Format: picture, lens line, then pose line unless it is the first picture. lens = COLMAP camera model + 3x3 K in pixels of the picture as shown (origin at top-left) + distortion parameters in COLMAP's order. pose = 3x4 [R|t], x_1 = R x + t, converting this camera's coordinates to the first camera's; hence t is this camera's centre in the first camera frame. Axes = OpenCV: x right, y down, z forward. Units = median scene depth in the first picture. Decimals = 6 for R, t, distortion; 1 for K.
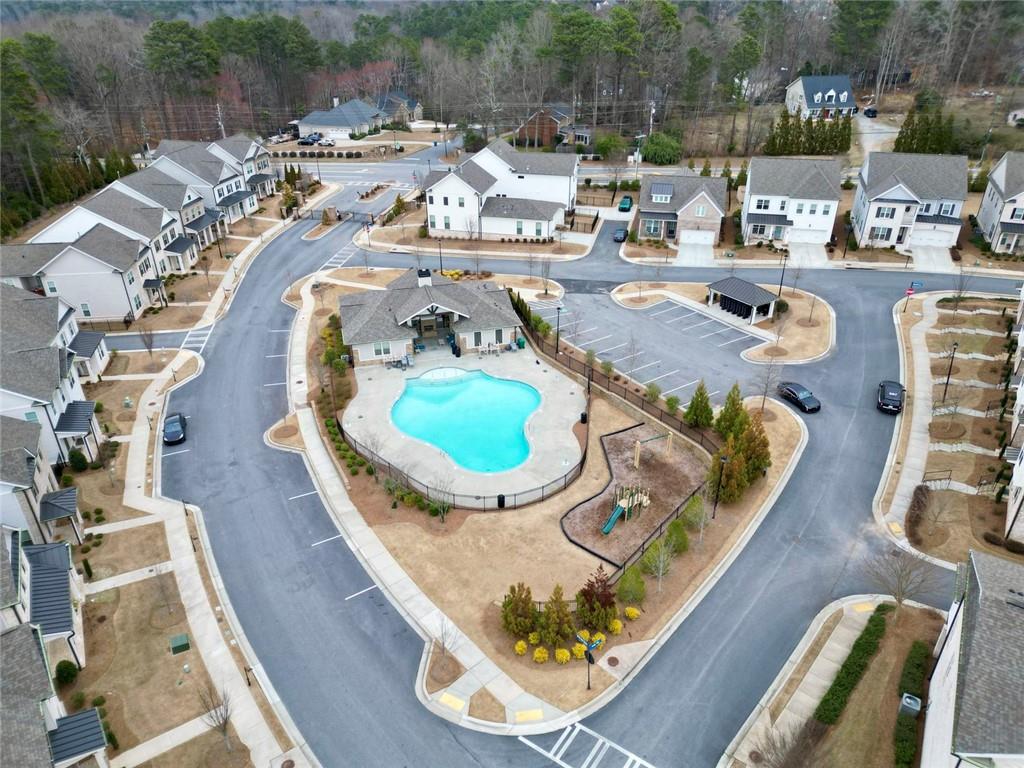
lens RADIAL K [[710.2, 0, 511.9], [0, 710.2, 386.9], [0, 0, 1]] dist [0.061697, -0.049108]
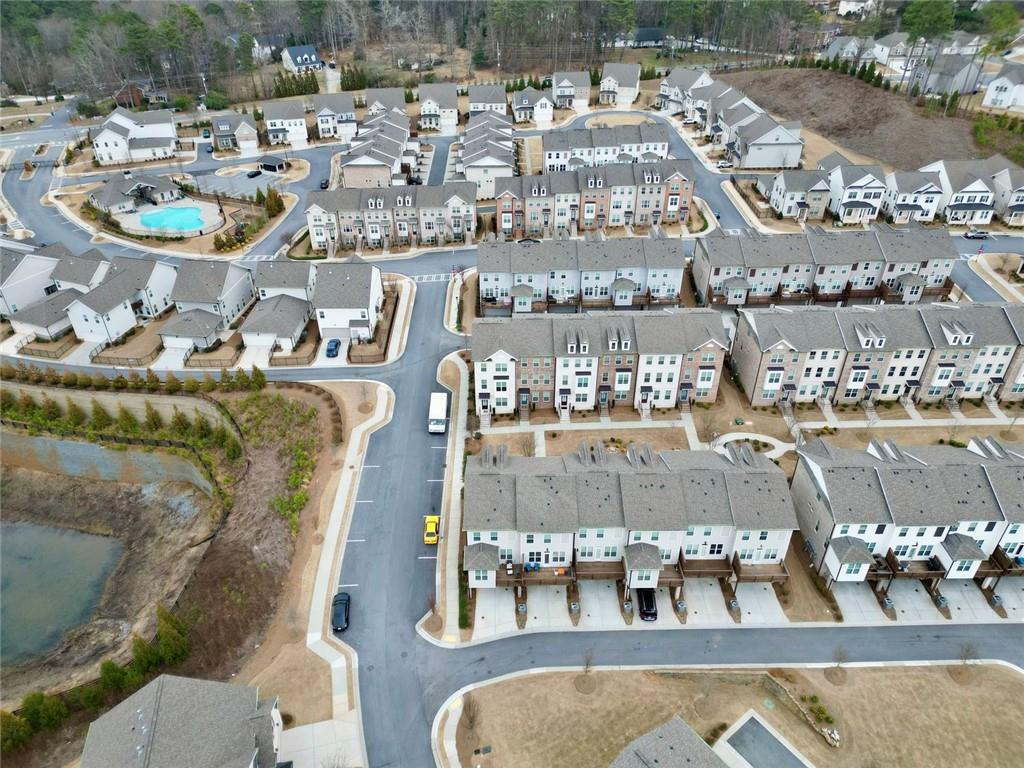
lens RADIAL K [[710.2, 0, 514.4], [0, 710.2, 383.8], [0, 0, 1]] dist [0.061697, -0.049108]
pose [[0.841093, -0.301813, 0.448856, -0.242185], [0.264213, 0.953358, 0.145945, 0.358497], [-0.471968, -0.004159, 0.881606, -1.227852]]
